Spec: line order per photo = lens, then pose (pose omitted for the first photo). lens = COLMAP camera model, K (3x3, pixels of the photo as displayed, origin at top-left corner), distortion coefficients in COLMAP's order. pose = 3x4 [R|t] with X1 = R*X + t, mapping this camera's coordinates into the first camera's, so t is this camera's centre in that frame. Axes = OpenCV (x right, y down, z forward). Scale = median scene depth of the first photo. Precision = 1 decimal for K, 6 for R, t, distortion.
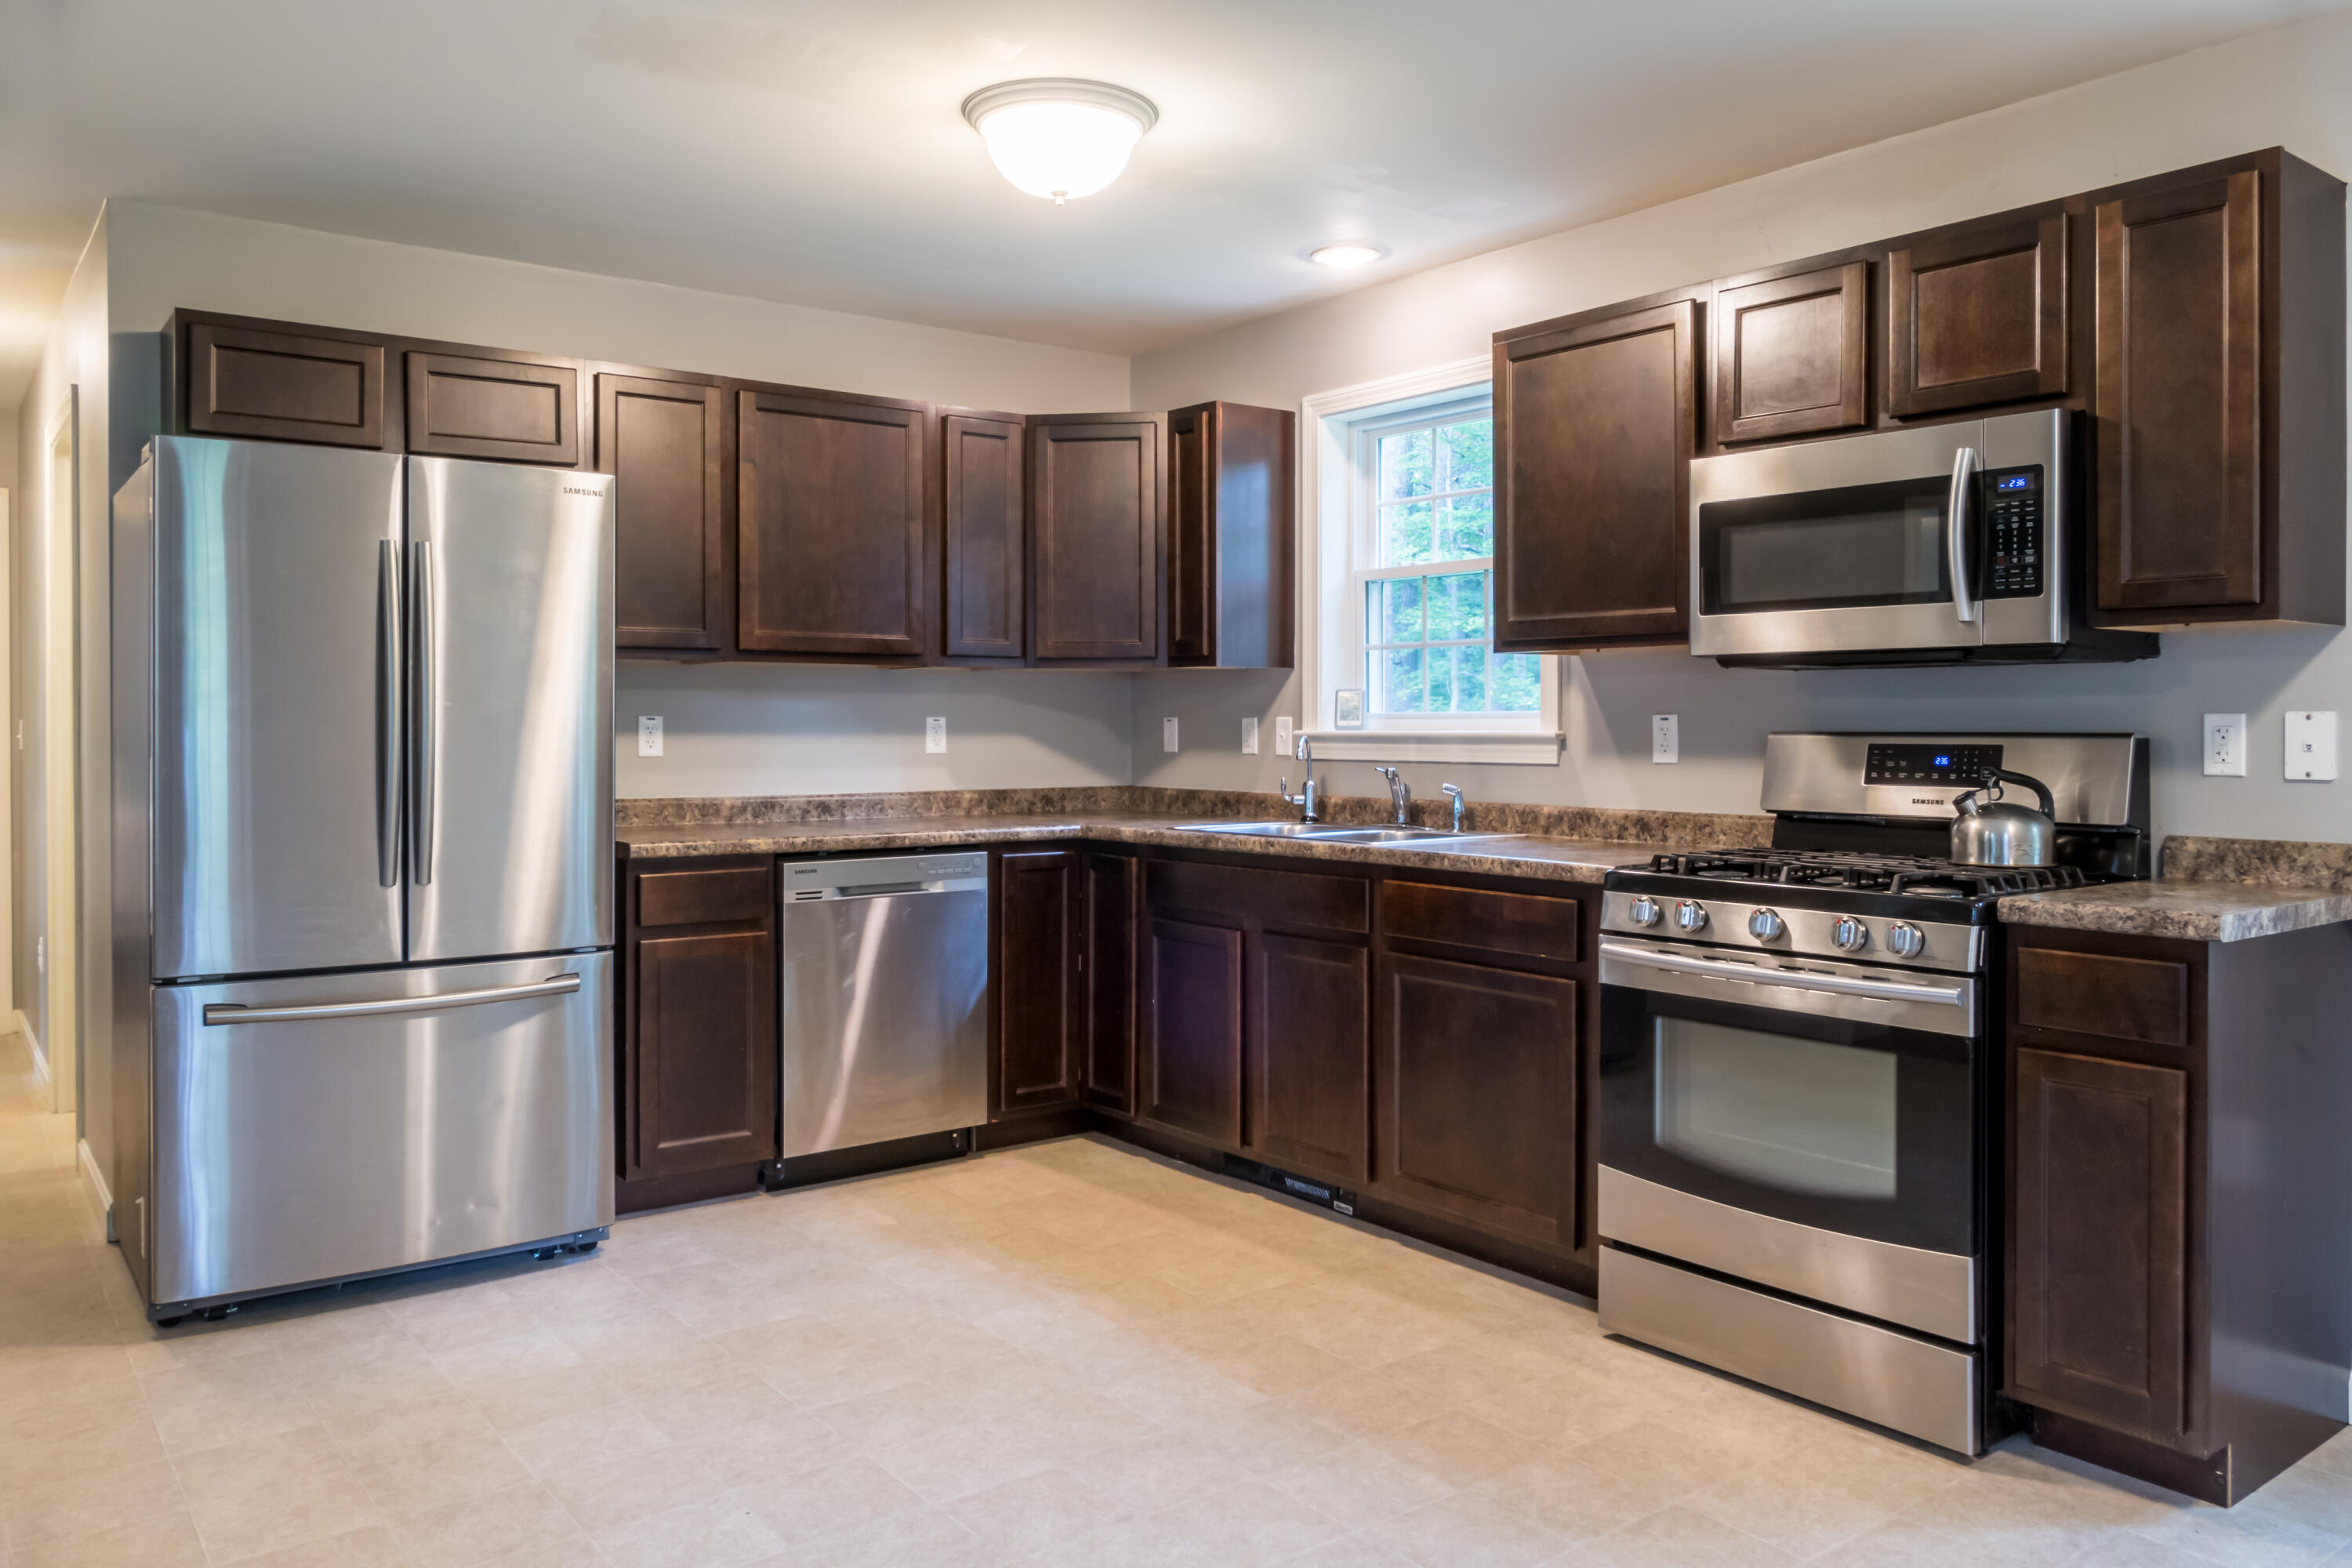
lens RADIAL K [[1700.7, 0, 1157.7], [0, 1700.7, 734.0], [0, 0, 1]] dist [-0.016941, 0.005504]
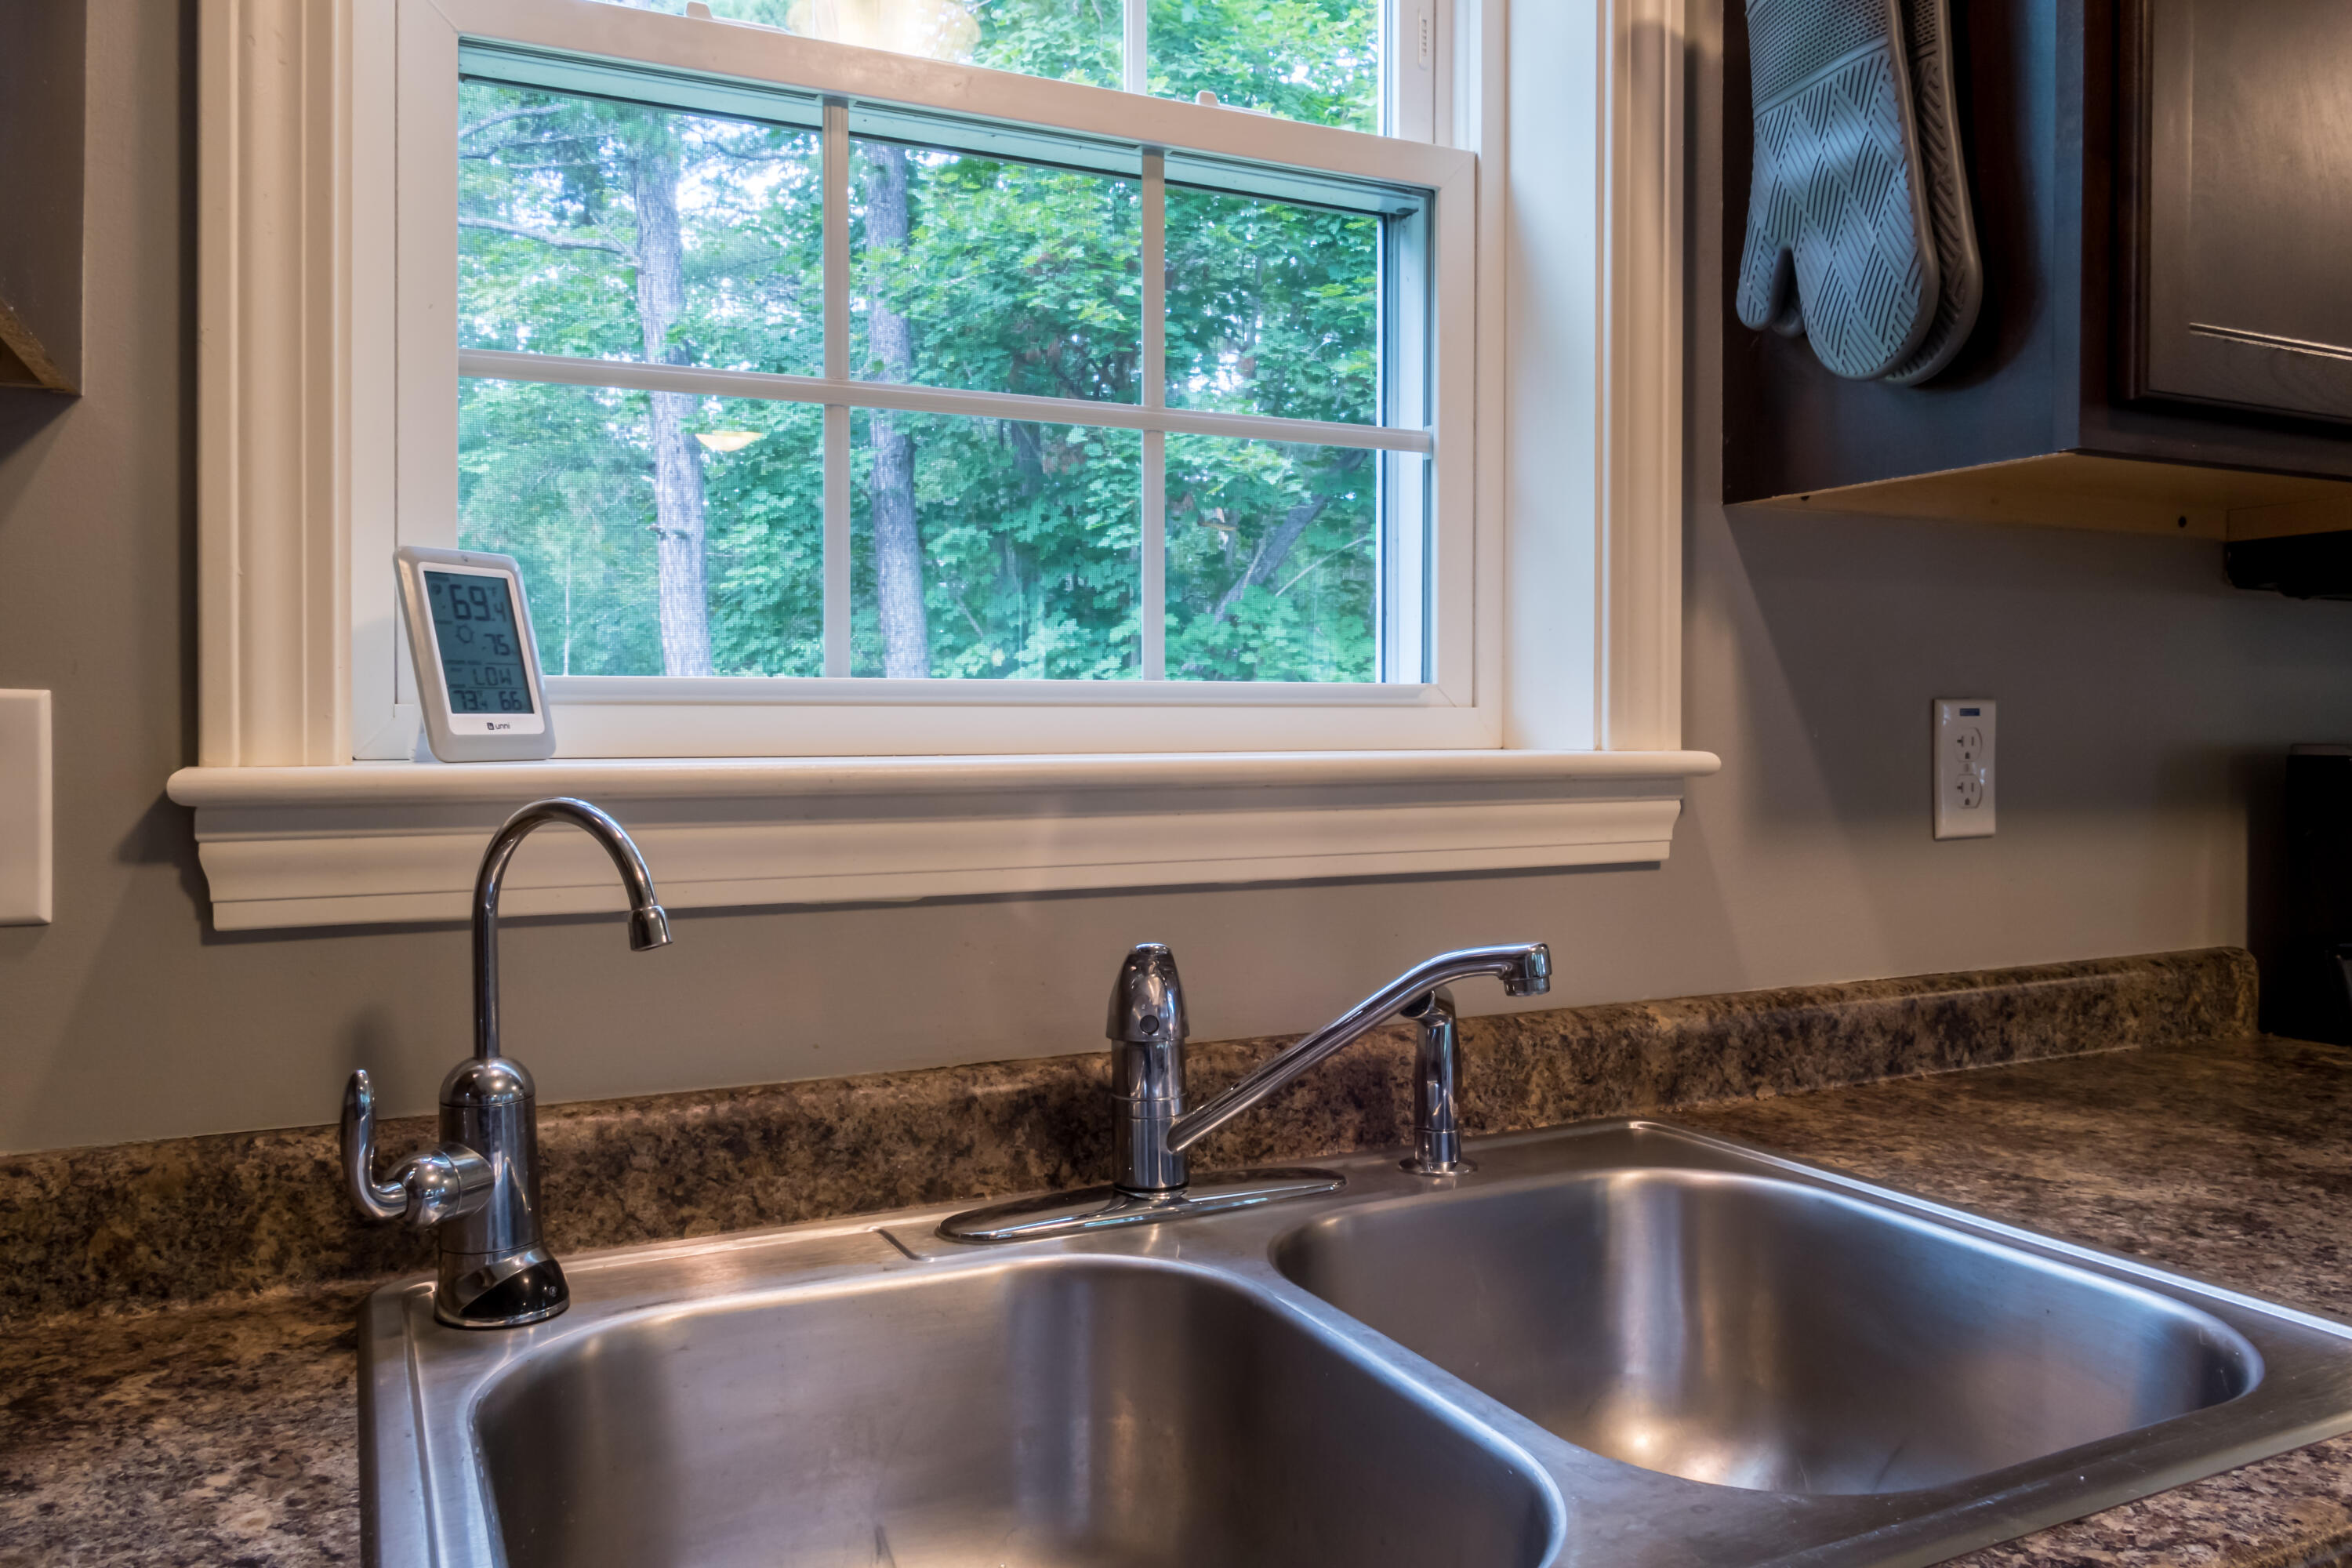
lens RADIAL K [[1700.7, 0, 1190.3], [0, 1700.7, 767.0], [0, 0, 1]] dist [-0.016941, 0.005504]
pose [[0.191625, -0.018176, 0.981300, -0.089043], [0.010740, 0.999807, 0.016421, -0.005699], [-0.981409, 0.007393, 0.191784, 1.248397]]
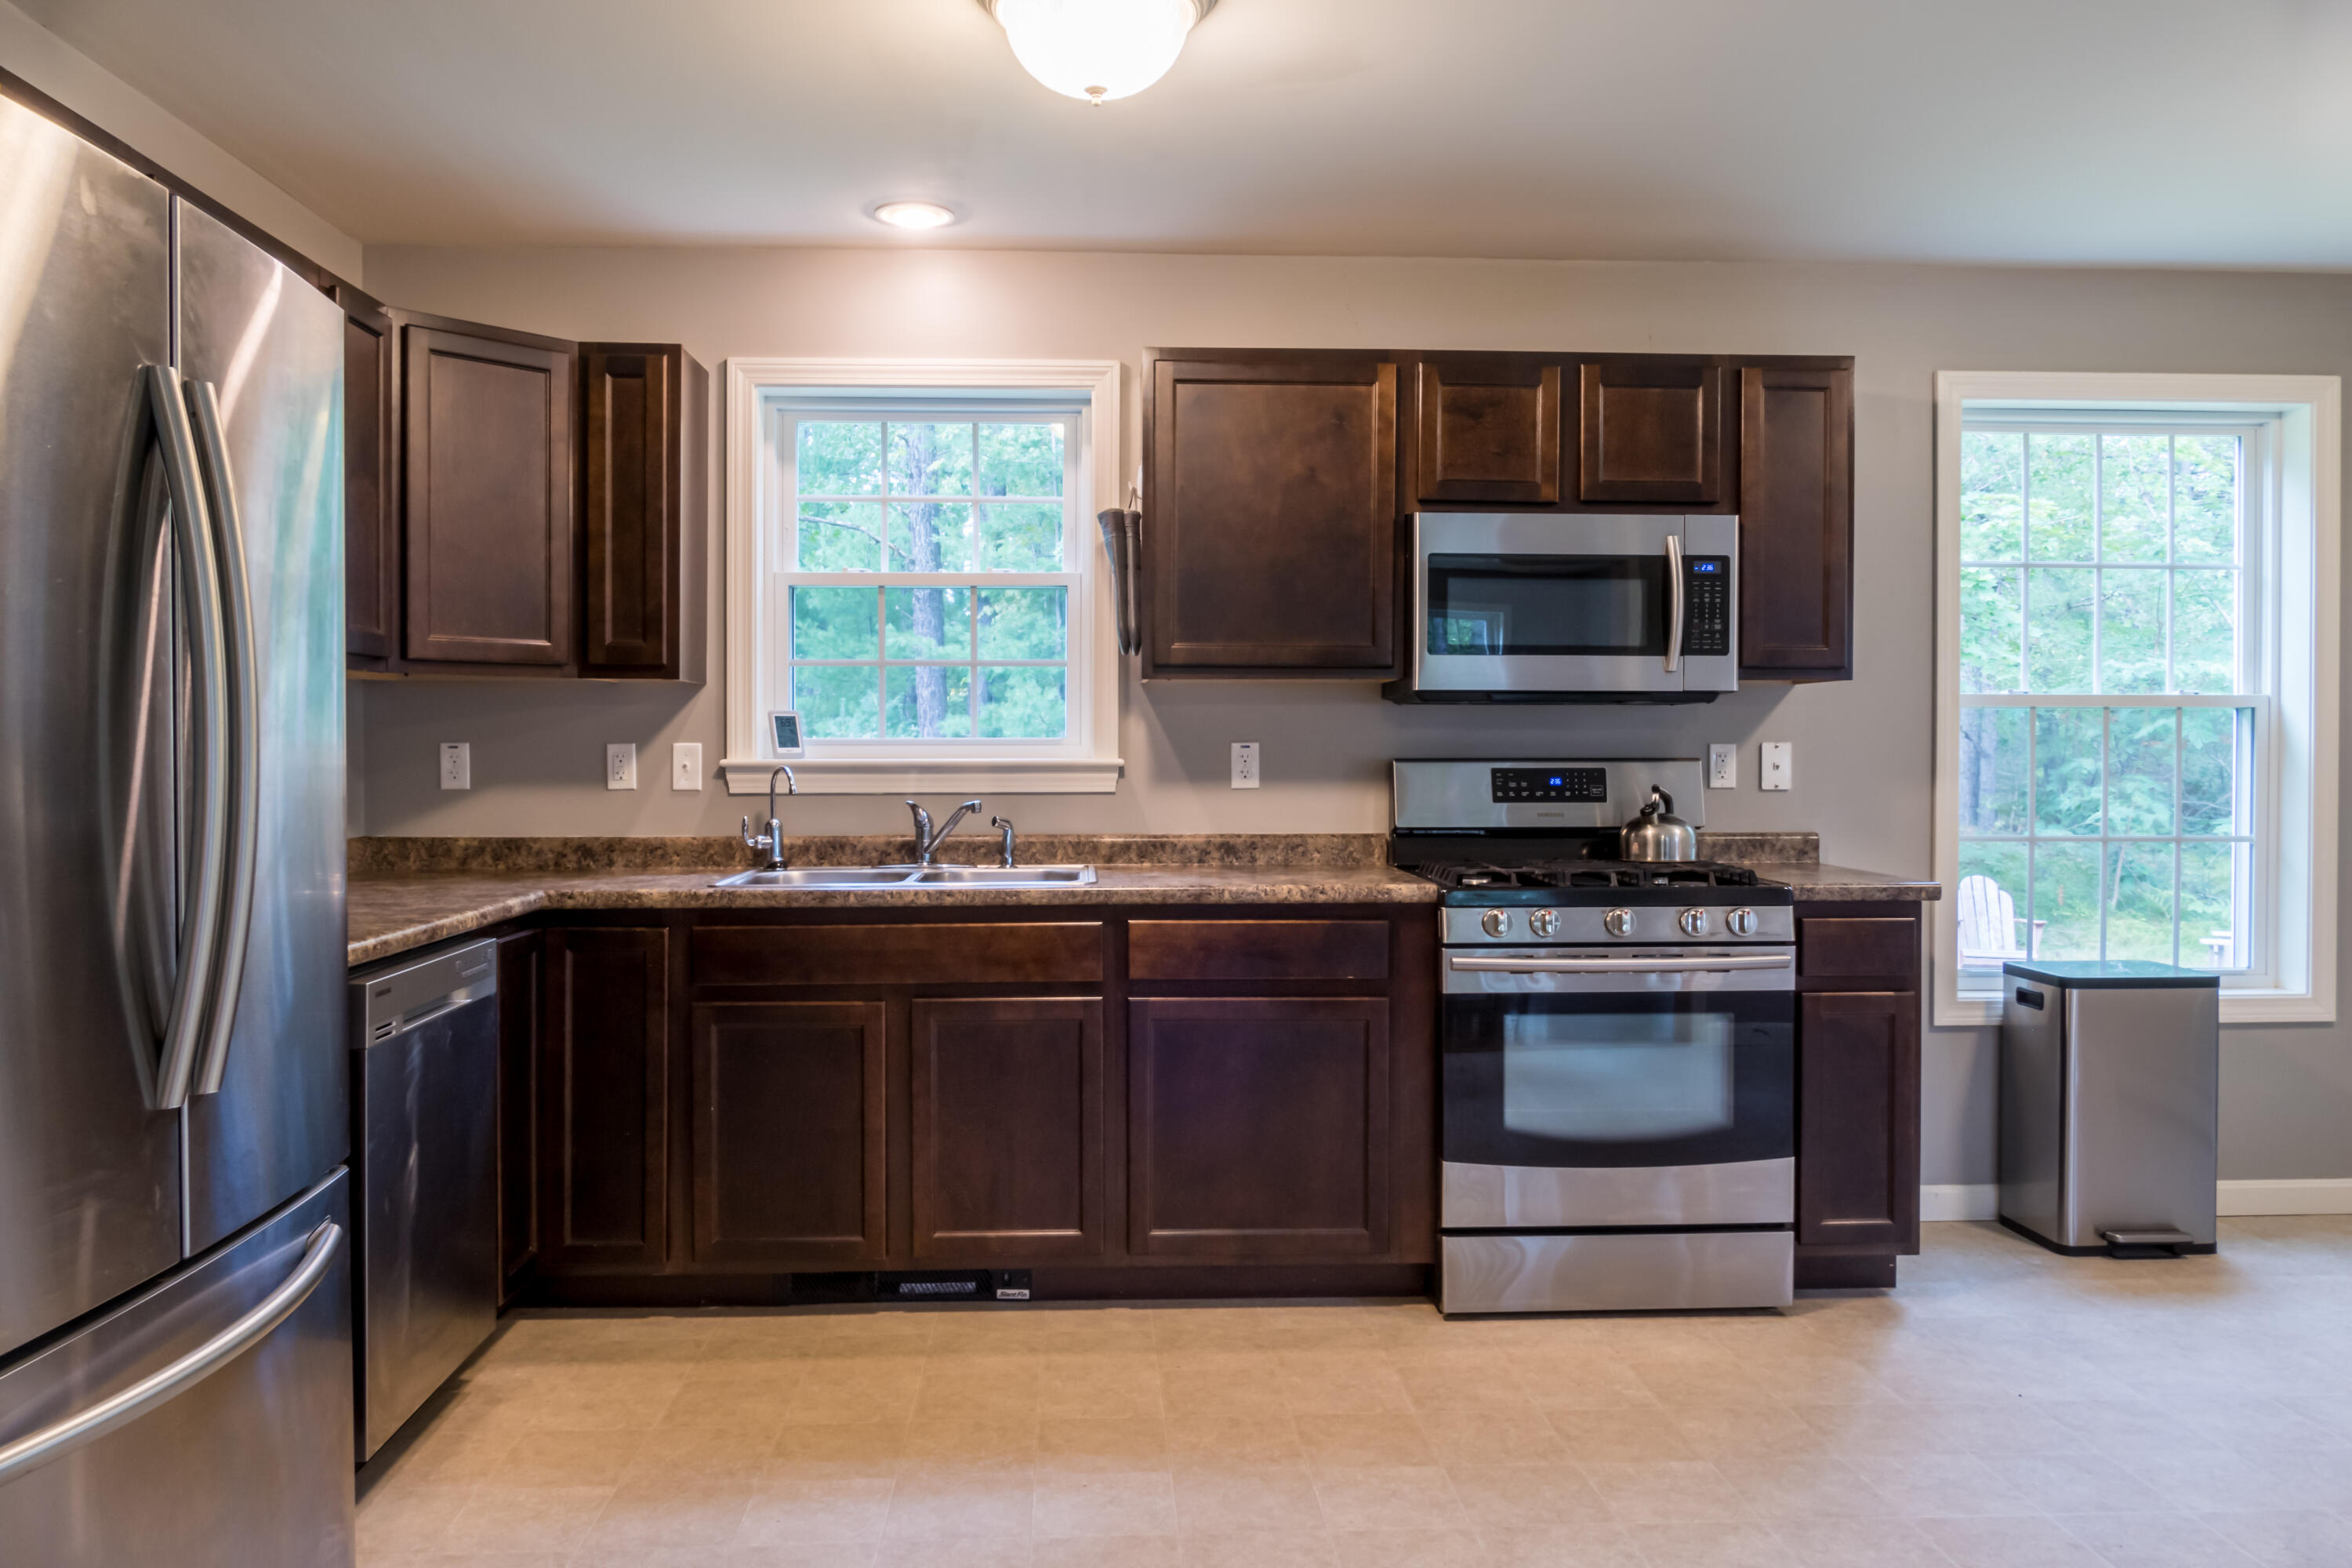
lens RADIAL K [[1700.7, 0, 1166.3], [0, 1700.7, 772.2], [0, 0, 1]] dist [-0.016941, 0.005504]
pose [[0.566551, -0.014794, 0.823894, -0.683951], [0.005020, 0.999882, 0.014503, -0.009740], [-0.824011, -0.004081, 0.566559, 0.507006]]
